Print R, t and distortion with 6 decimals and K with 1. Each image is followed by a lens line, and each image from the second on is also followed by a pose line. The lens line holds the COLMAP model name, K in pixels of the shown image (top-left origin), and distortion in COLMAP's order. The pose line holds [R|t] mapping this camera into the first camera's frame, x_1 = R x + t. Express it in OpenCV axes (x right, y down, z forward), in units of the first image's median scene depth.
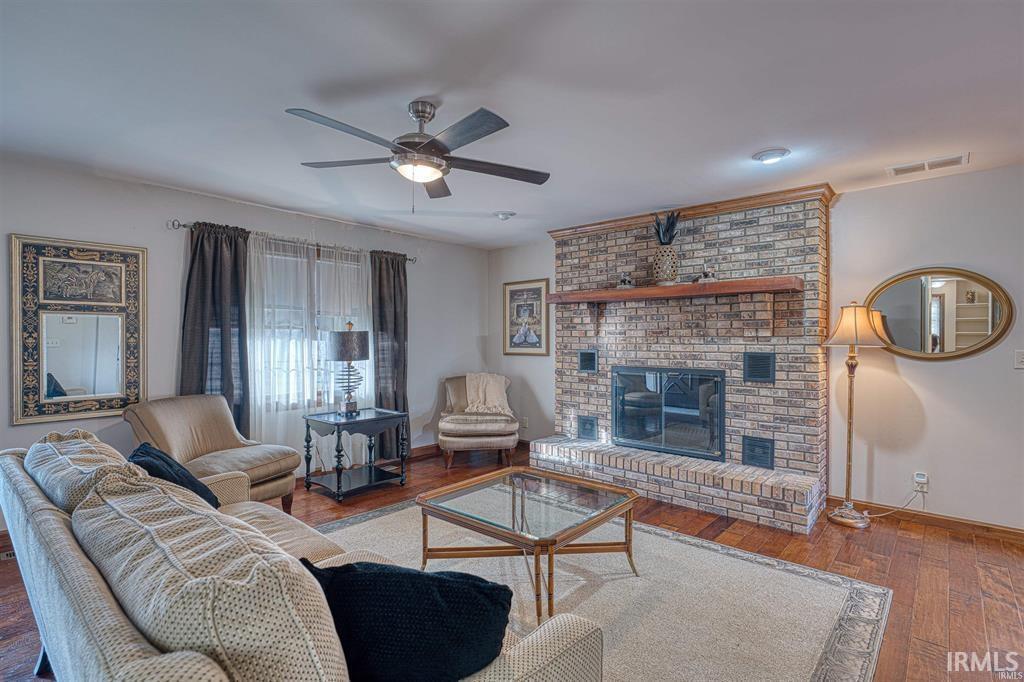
lens RADIAL K [[494.7, 0, 511.7], [0, 494.7, 340.8], [0, 0, 1]] dist [-0.003031, -0.000266]
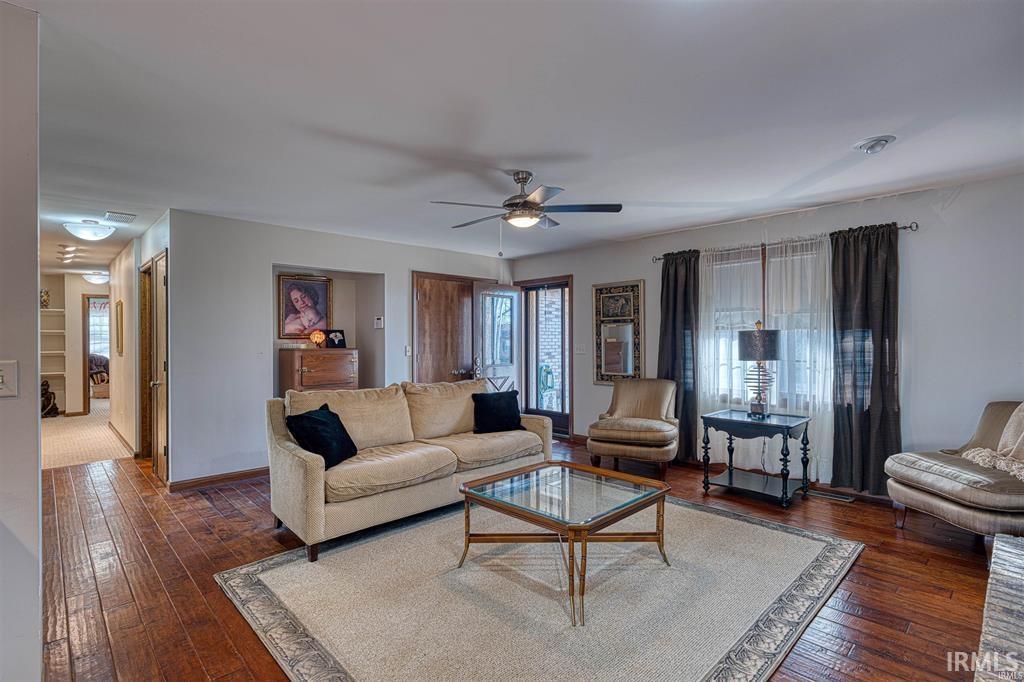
lens RADIAL K [[494.7, 0, 511.4], [0, 494.7, 342.6], [0, 0, 1]] dist [-0.003031, -0.000266]
pose [[-0.072072, 0.003605, -0.997393, 0.821605], [-0.000194, 0.999993, 0.003628, 0.001900], [0.997399, 0.000455, -0.072071, 0.711790]]
